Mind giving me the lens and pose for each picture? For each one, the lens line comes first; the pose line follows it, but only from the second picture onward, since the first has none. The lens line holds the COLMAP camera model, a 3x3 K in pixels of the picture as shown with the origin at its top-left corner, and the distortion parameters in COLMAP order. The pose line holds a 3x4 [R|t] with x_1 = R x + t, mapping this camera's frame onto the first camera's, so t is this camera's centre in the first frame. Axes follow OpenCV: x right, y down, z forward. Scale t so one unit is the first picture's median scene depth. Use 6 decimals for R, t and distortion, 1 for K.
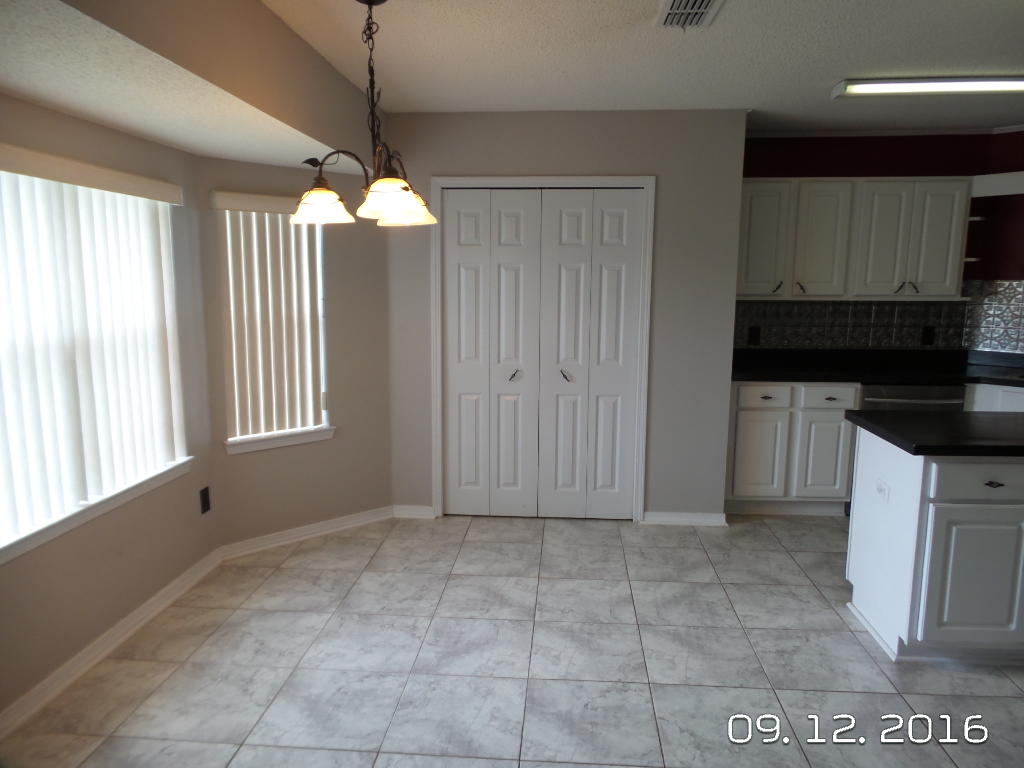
lens RADIAL K [[719.6, 0, 511.3], [0, 719.6, 384.1], [0, 0, 1]] dist [0.010298, 0.001165]
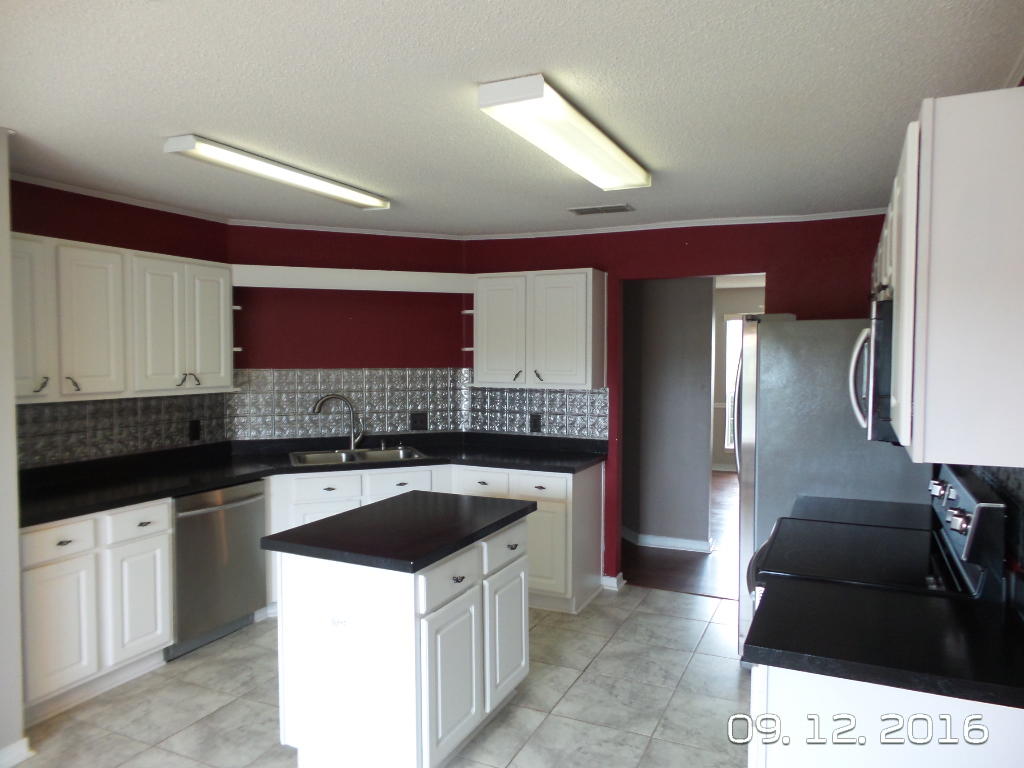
lens RADIAL K [[719.6, 0, 512.9], [0, 719.6, 388.5], [0, 0, 1]] dist [0.010298, 0.001165]
pose [[0.346732, -0.046740, 0.936799, -0.144097], [0.134641, 0.990894, -0.000395, -0.069379], [-0.928250, 0.126268, 0.349868, 0.323402]]
